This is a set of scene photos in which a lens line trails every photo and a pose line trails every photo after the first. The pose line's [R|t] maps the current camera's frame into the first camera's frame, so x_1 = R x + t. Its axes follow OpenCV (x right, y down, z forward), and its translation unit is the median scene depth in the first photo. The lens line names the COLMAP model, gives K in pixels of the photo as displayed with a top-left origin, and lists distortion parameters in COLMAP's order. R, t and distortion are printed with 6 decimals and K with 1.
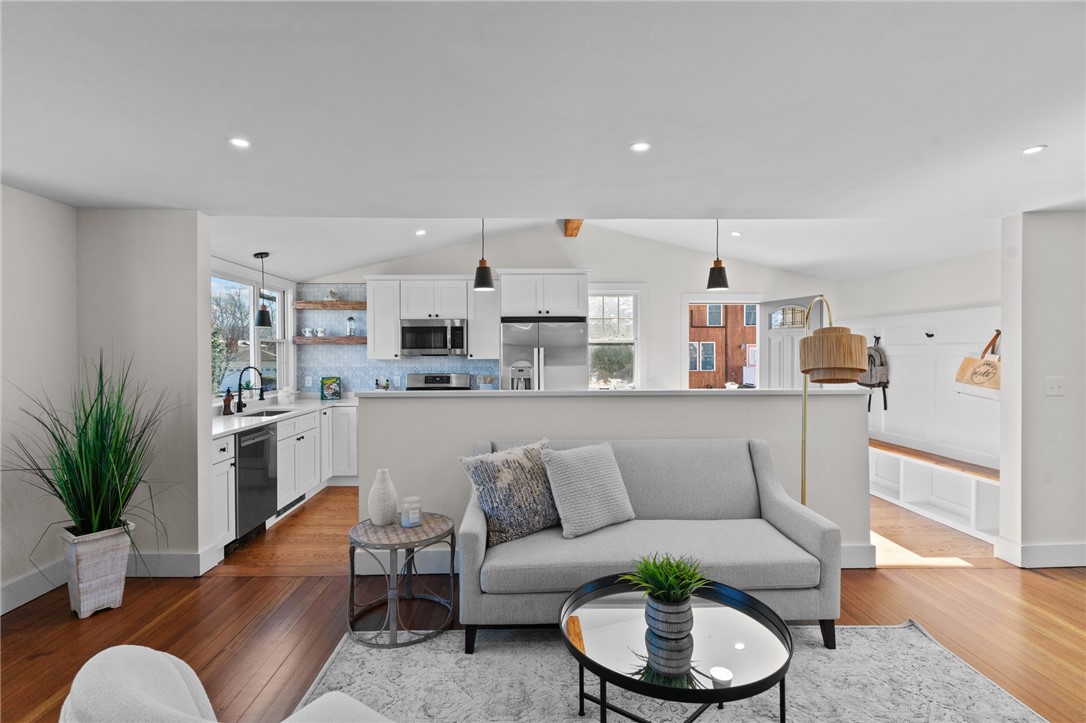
lens RADIAL K [[528.5, 0, 536.7], [0, 528.5, 359.8], [0, 0, 1]] dist [0.002755, 0.000696]
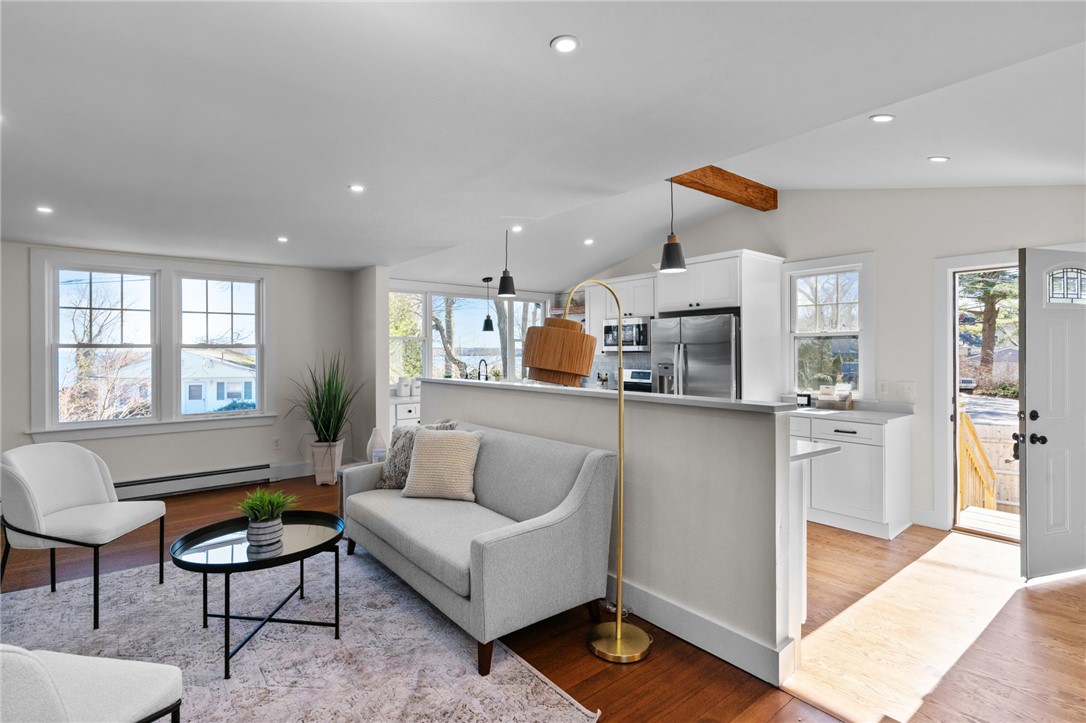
lens RADIAL K [[528.5, 0, 535.3], [0, 528.5, 355.6], [0, 0, 1]] dist [0.002755, 0.000696]
pose [[0.598594, 0.007563, -0.801017, 0.588881], [-0.008360, 0.999960, 0.003194, -0.003076], [0.801009, 0.004784, 0.598633, 0.231891]]
